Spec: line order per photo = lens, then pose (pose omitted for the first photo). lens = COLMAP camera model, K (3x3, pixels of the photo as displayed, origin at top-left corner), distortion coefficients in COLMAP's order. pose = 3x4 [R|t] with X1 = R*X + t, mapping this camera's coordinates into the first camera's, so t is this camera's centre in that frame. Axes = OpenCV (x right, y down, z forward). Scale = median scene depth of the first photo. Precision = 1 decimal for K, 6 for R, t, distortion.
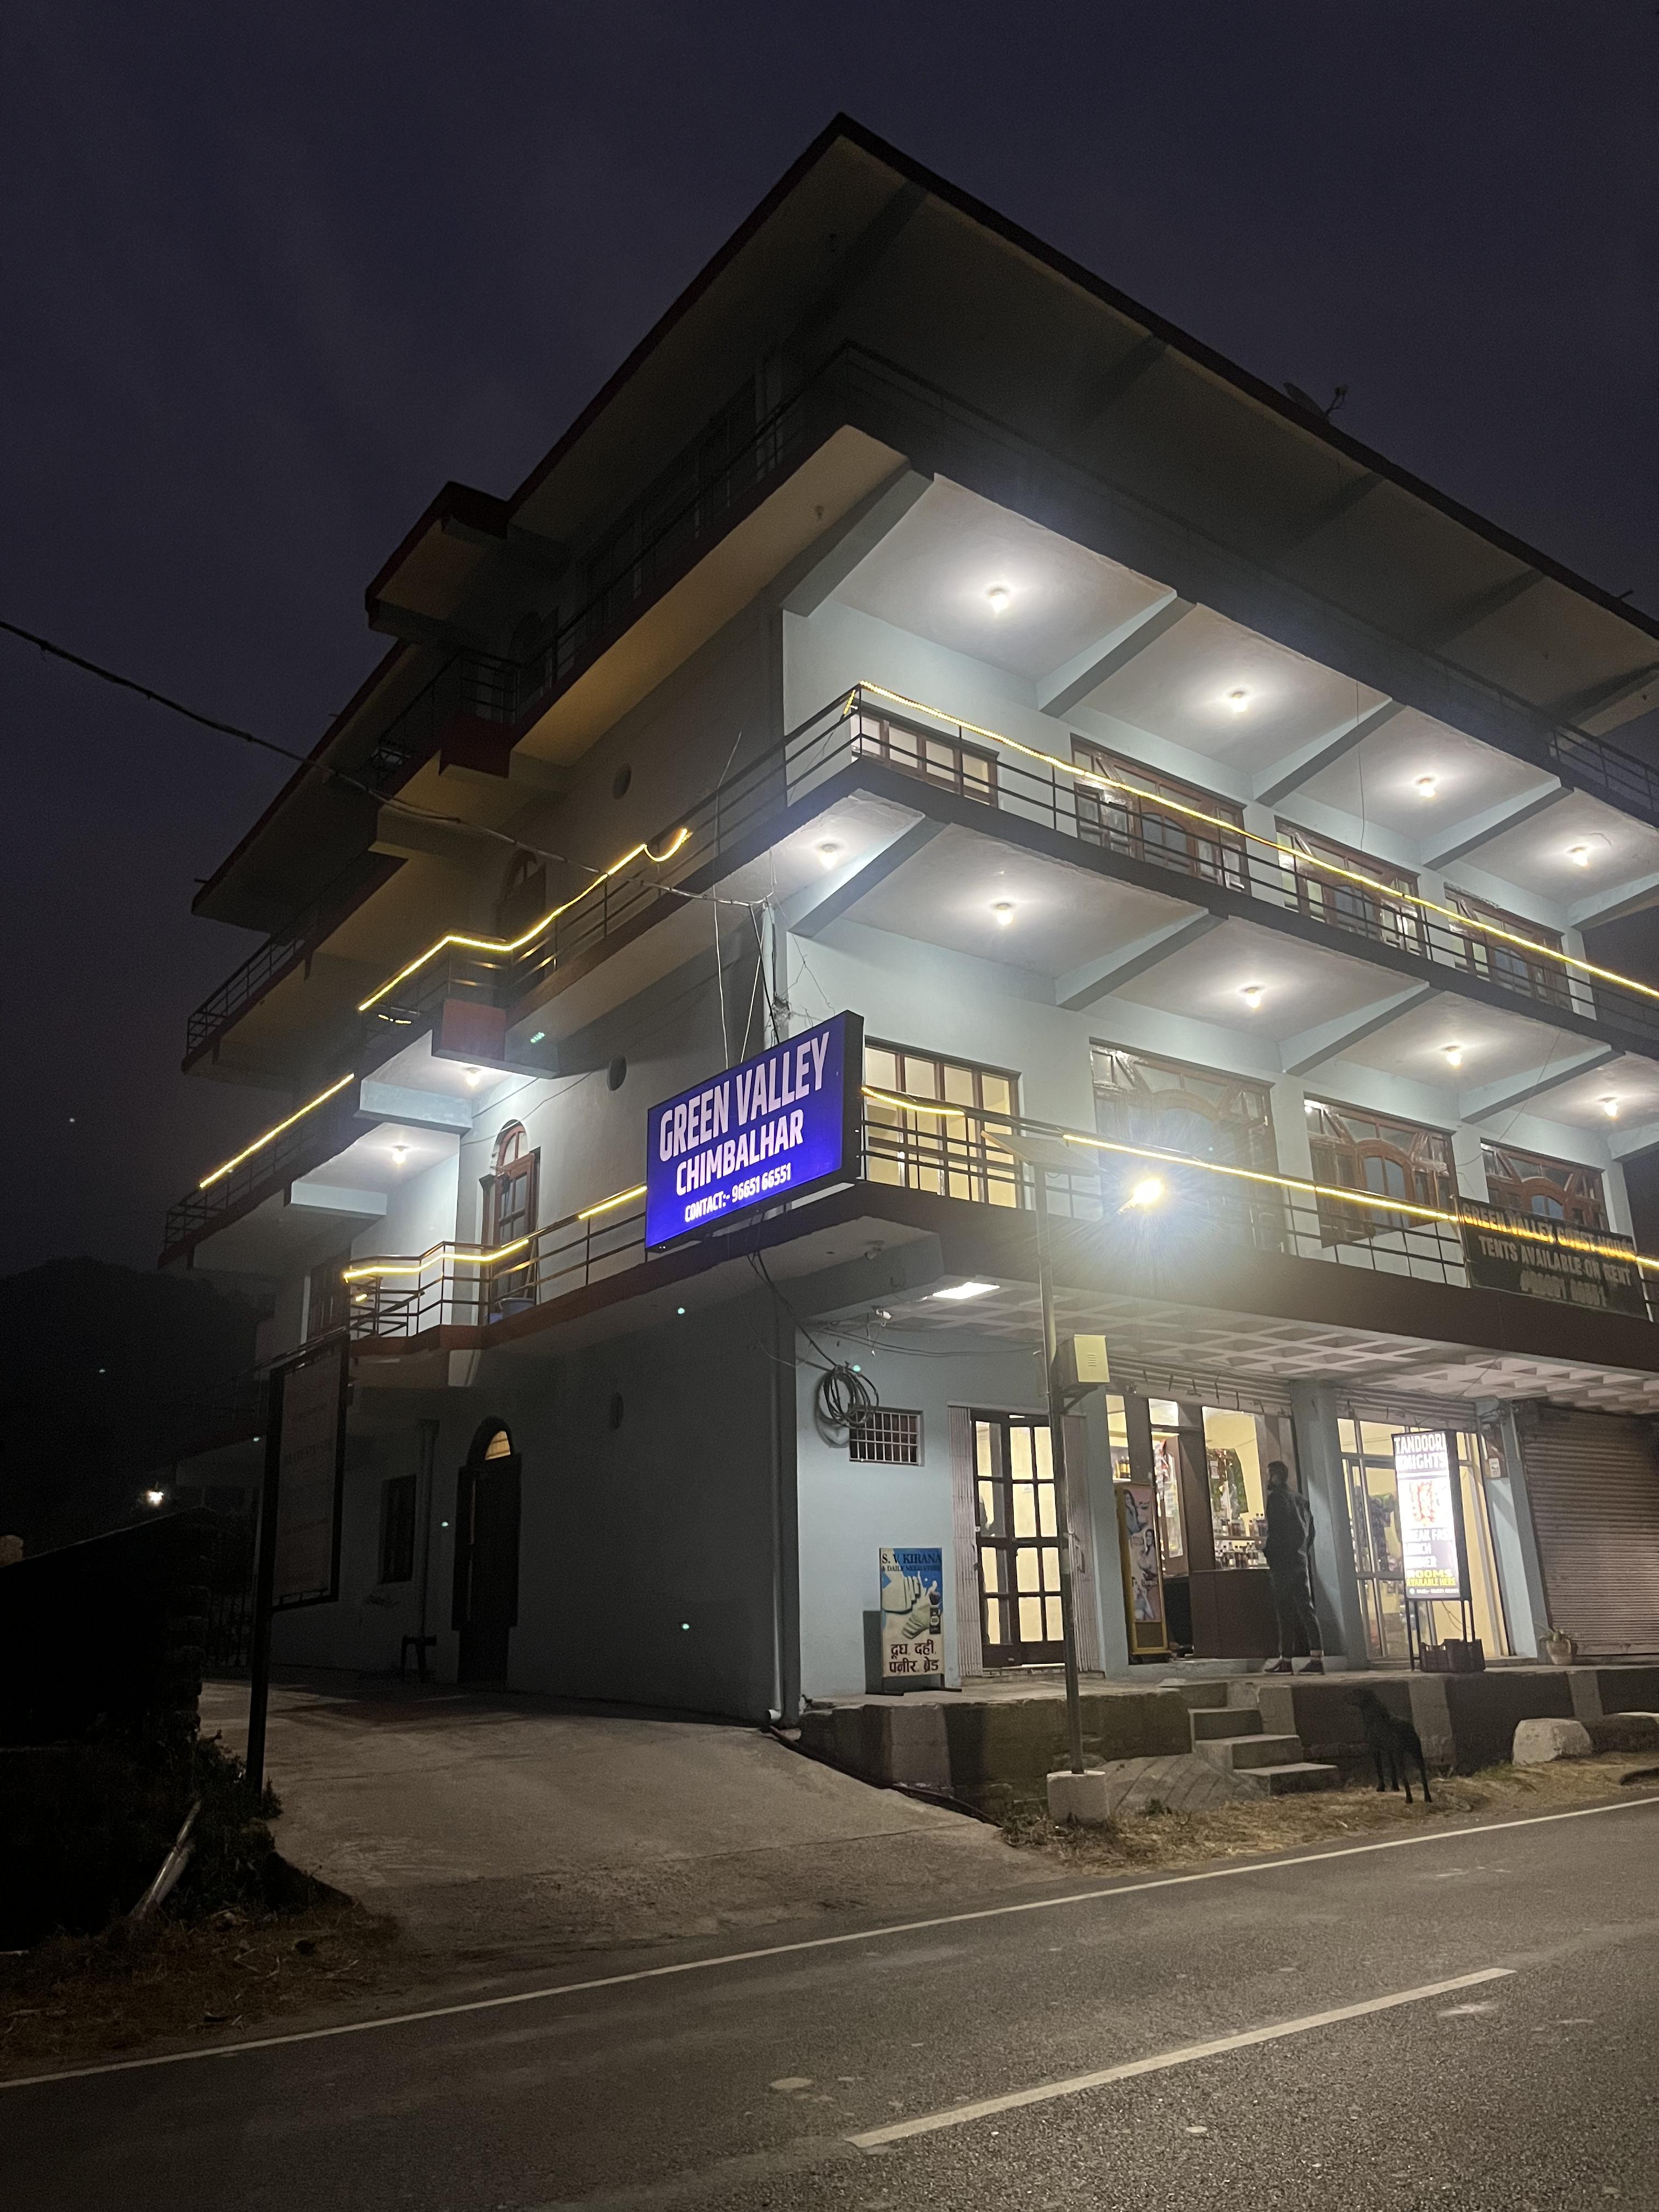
lens RADIAL K [[1664.0, 0, 845.6], [0, 1664.0, 1118.8], [0, 0, 1]] dist [0.047909, -0.059052]
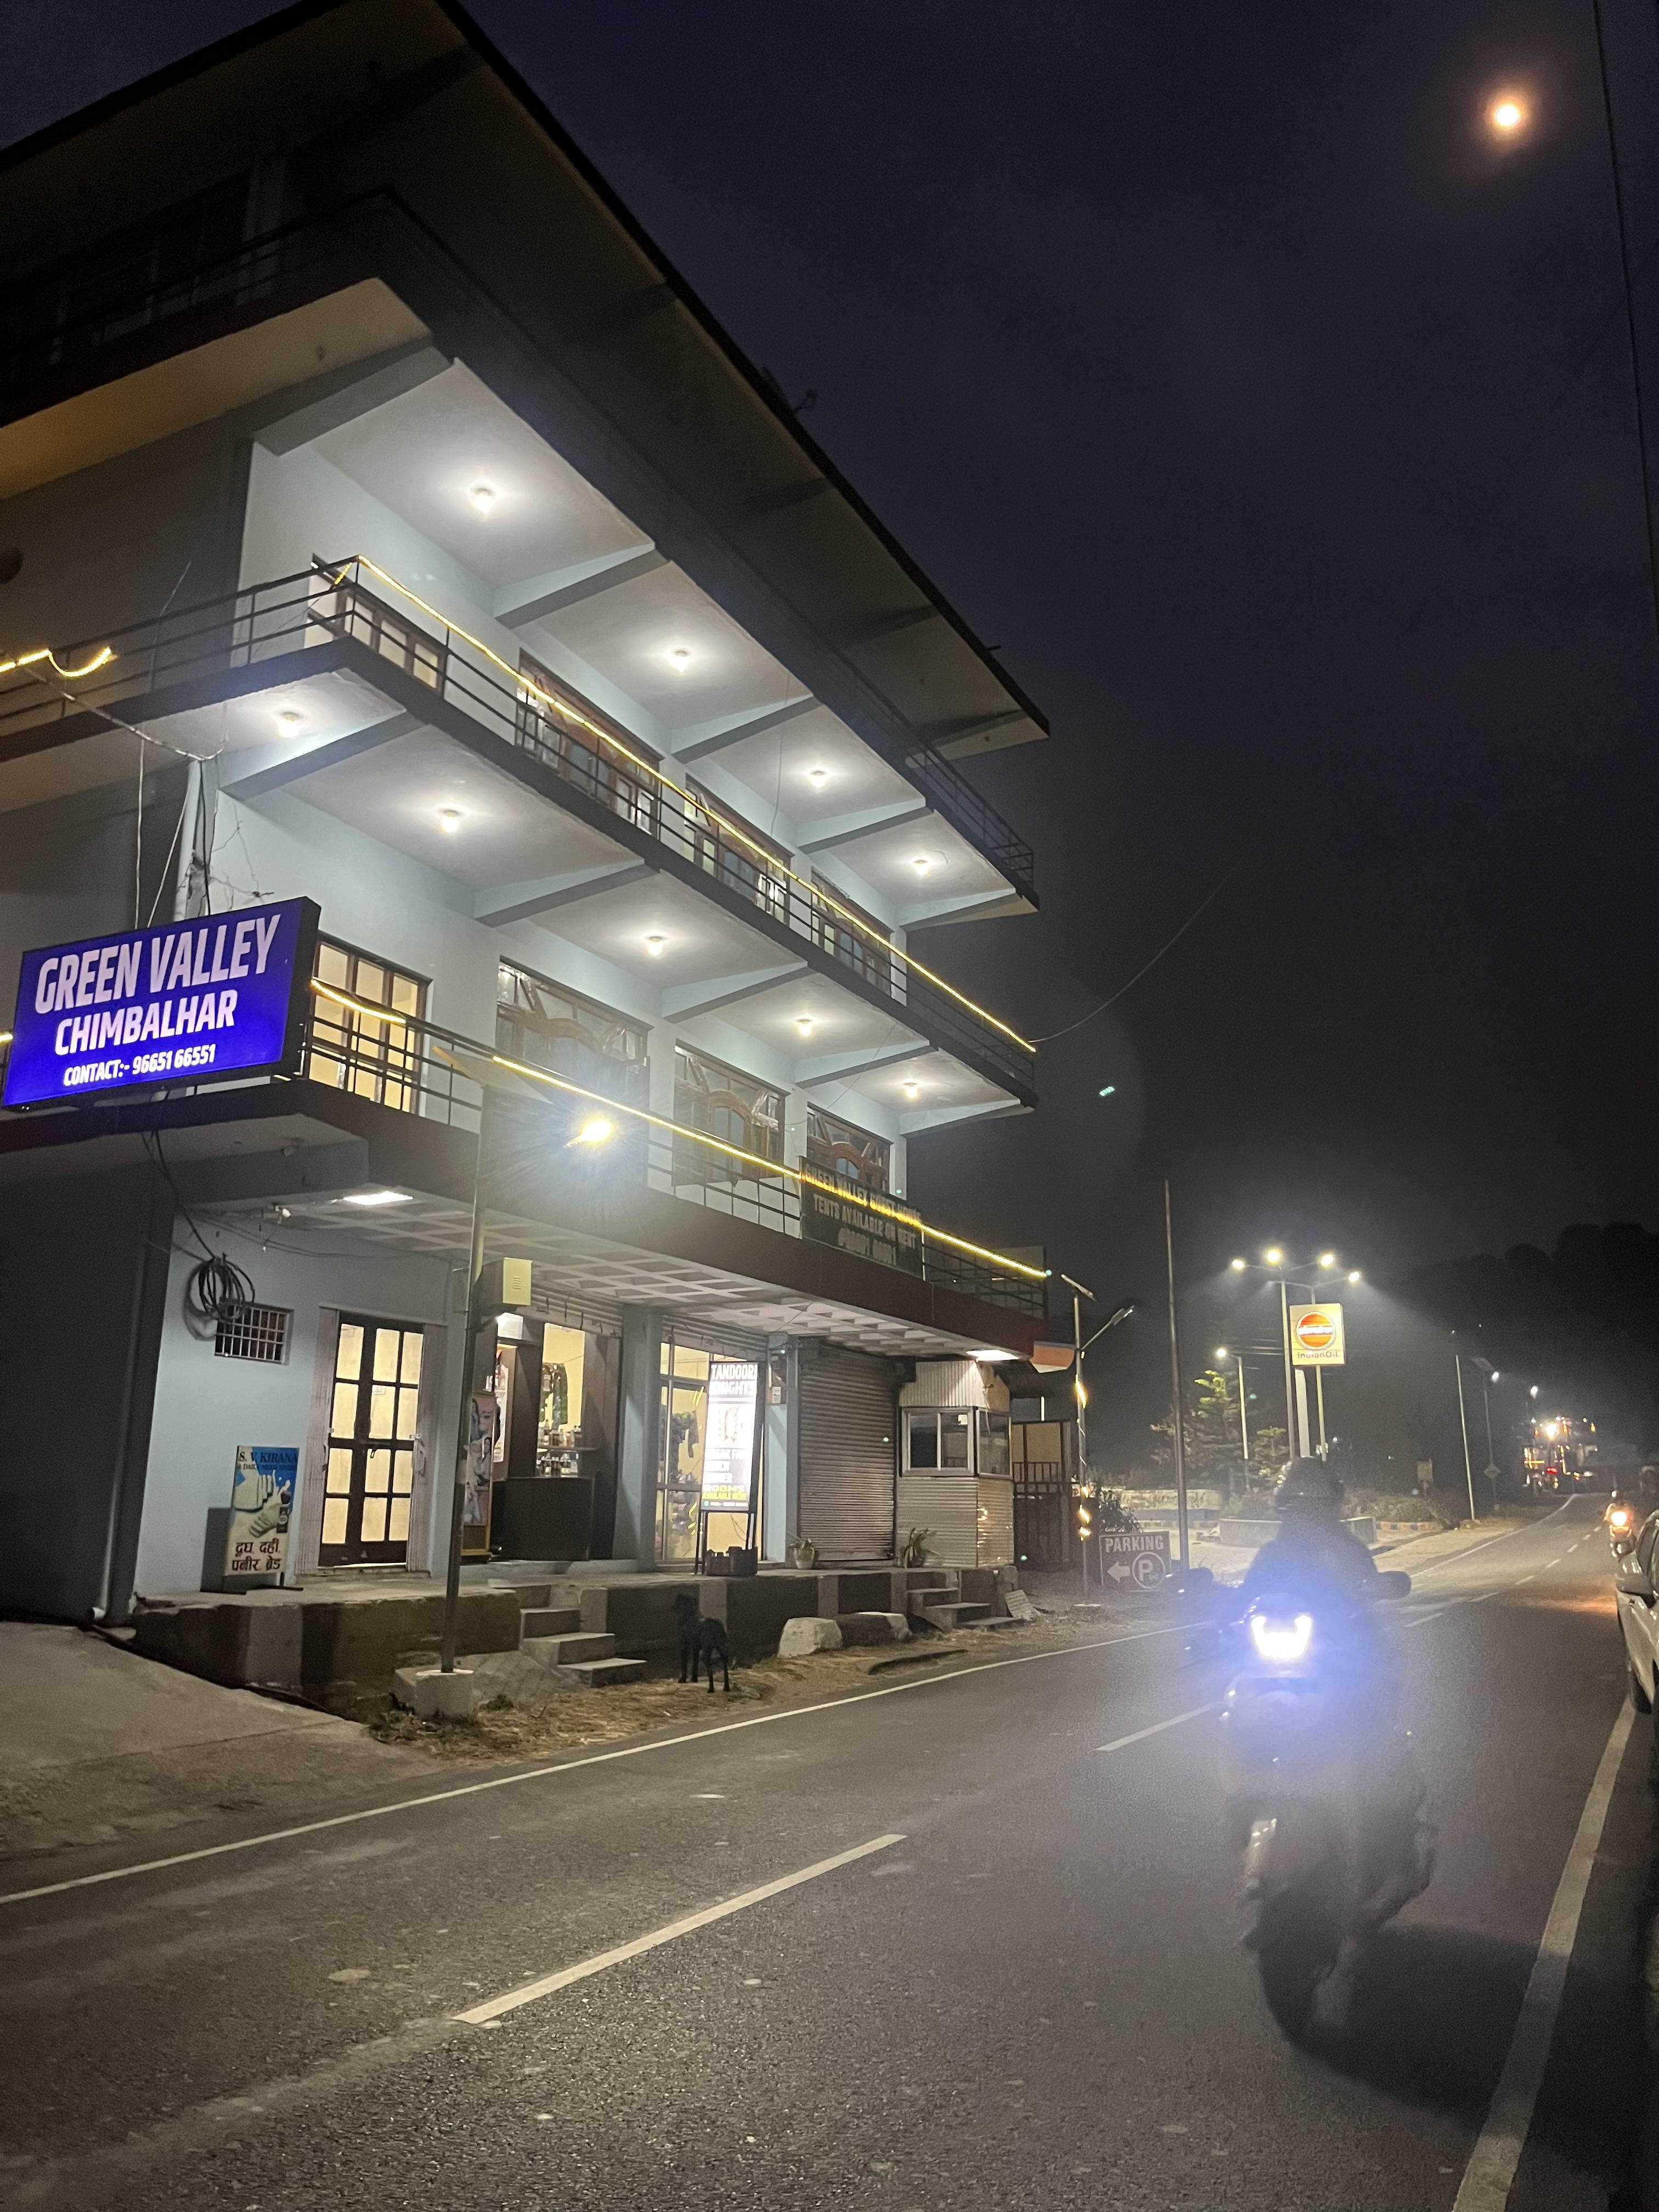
lens RADIAL K [[1664.0, 0, 845.6], [0, 1664.0, 1118.8], [0, 0, 1]] dist [0.047909, -0.059052]
pose [[0.892281, 0.137388, 0.430068, -0.103648], [-0.163459, 0.986256, 0.024069, -0.011582], [-0.420851, -0.091775, 0.902475, -0.011777]]
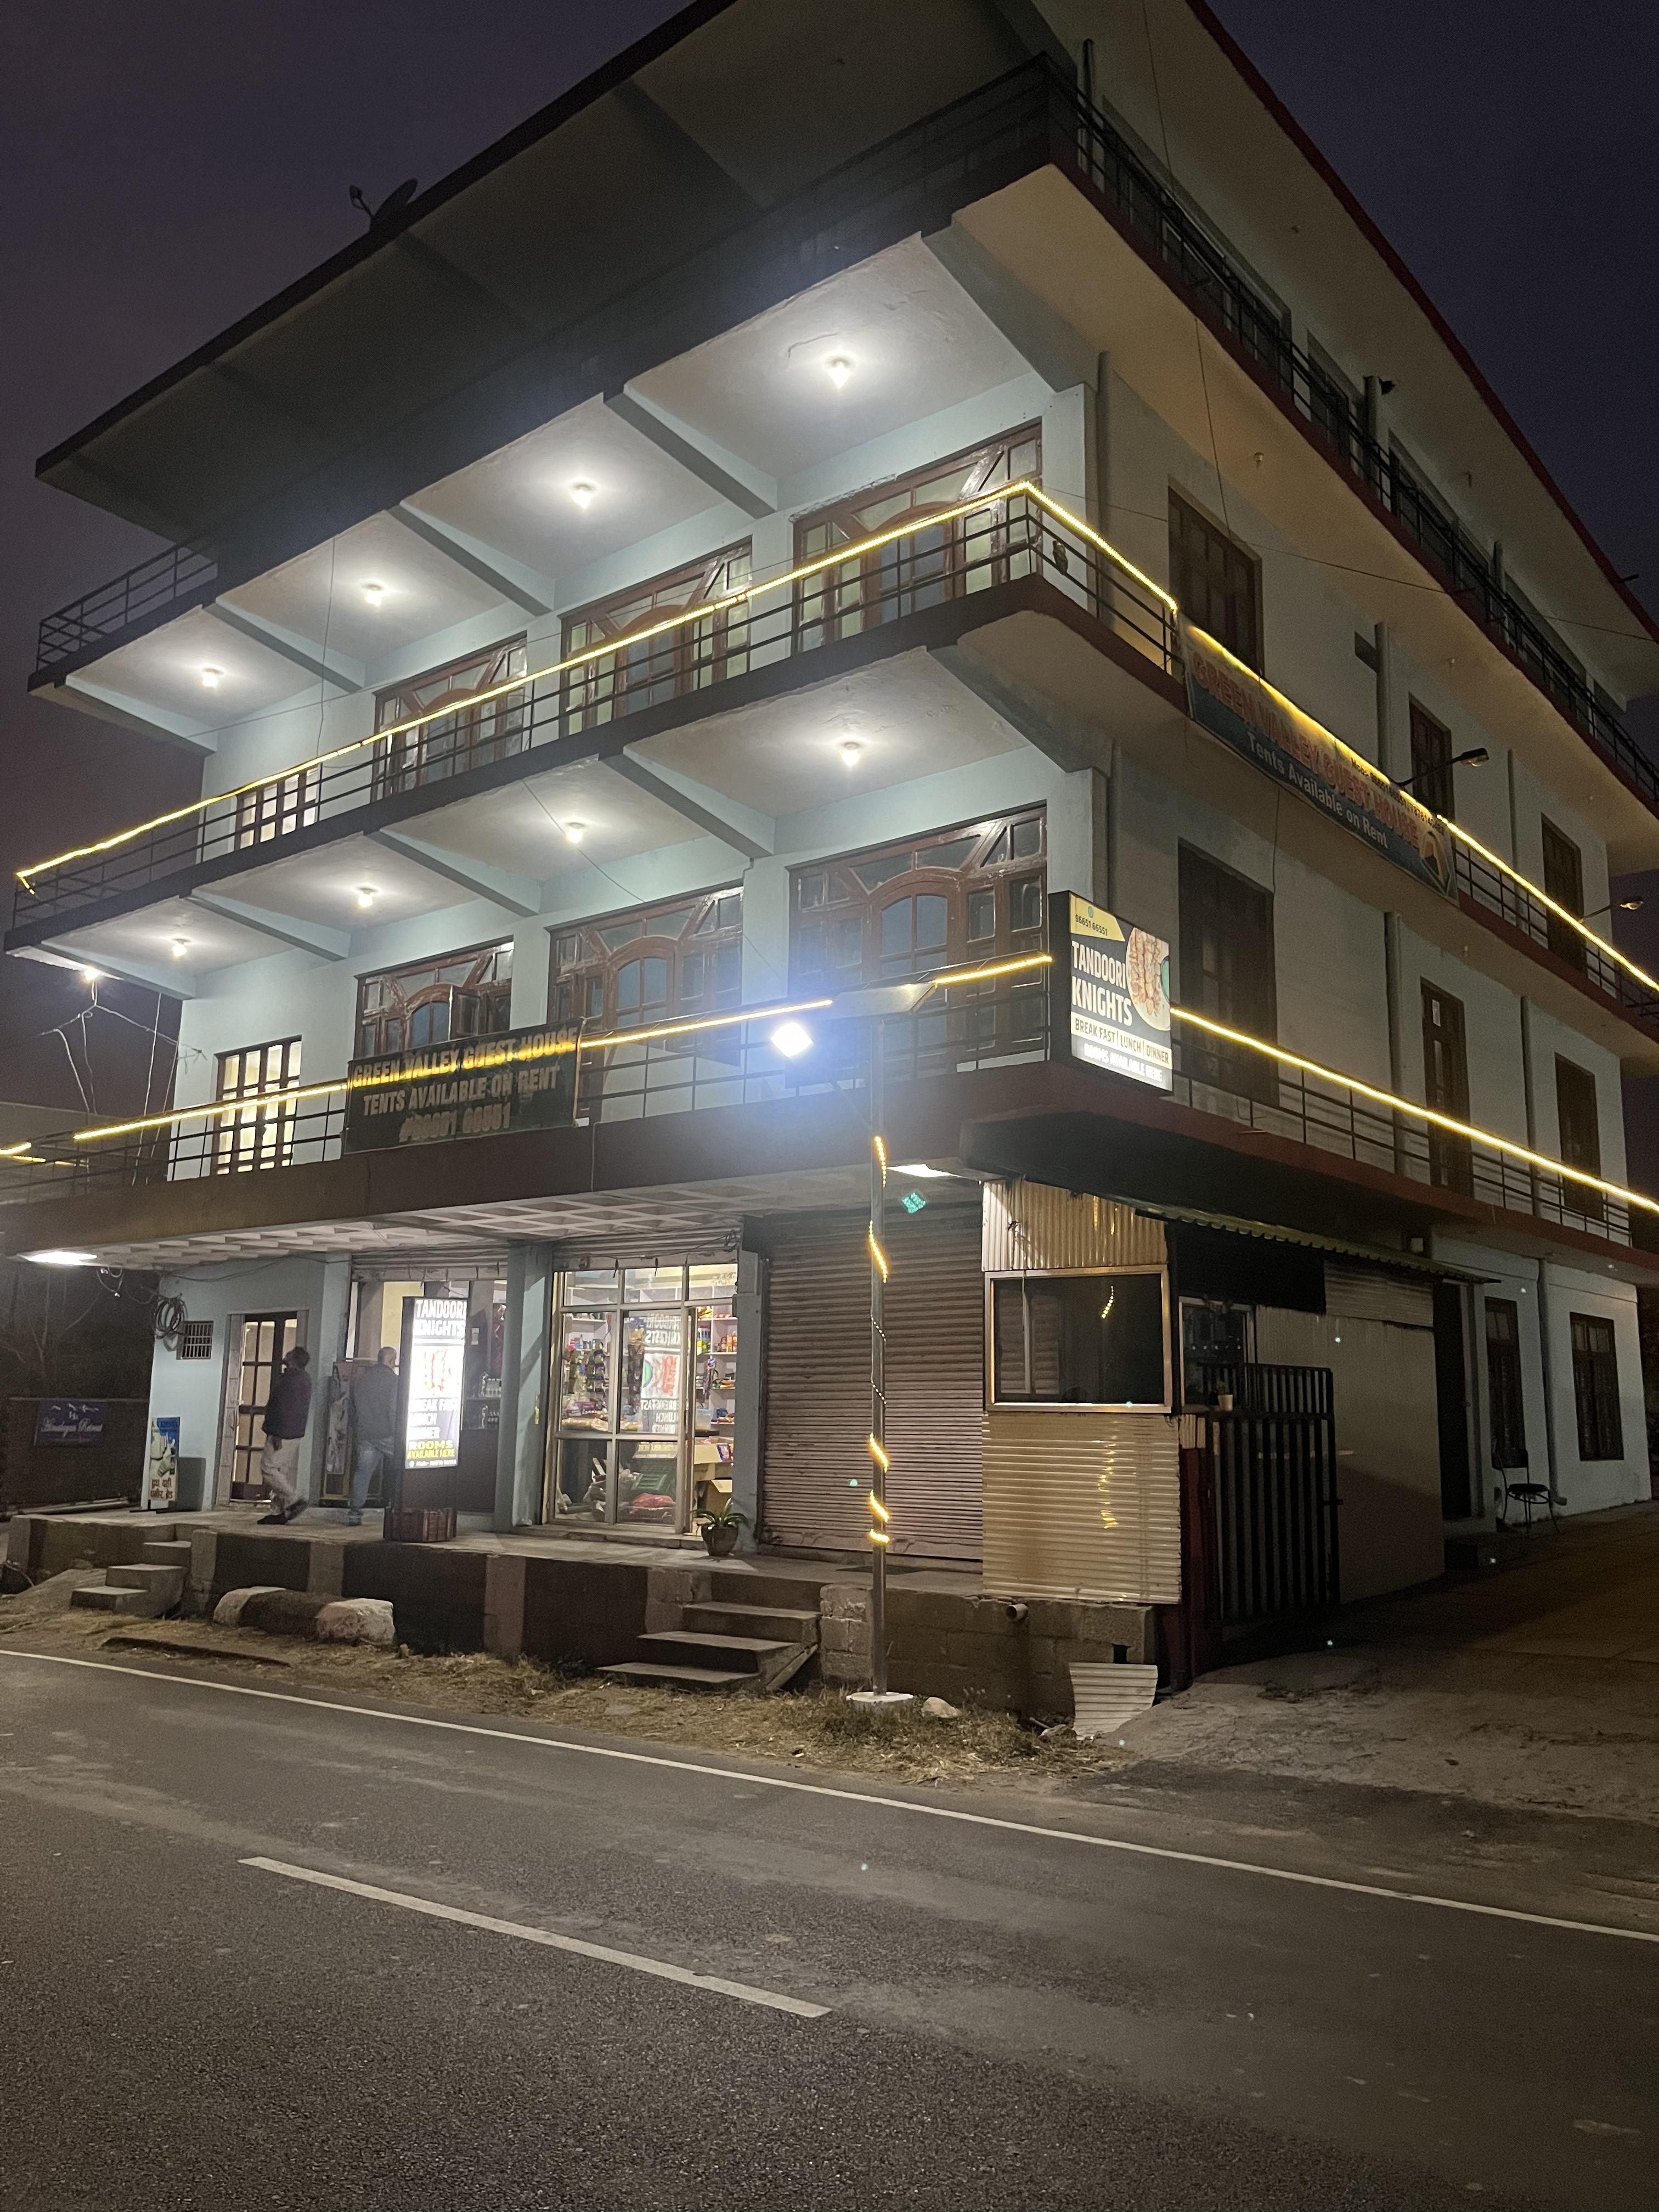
lens RADIAL K [[1664.0, 0, 845.6], [0, 1664.0, 1118.8], [0, 0, 1]] dist [0.047909, -0.059052]
pose [[0.260919, -0.140218, -0.955123, 1.578334], [0.279278, 0.958051, -0.064355, 0.255665], [0.924081, -0.249954, 0.289133, 1.141448]]
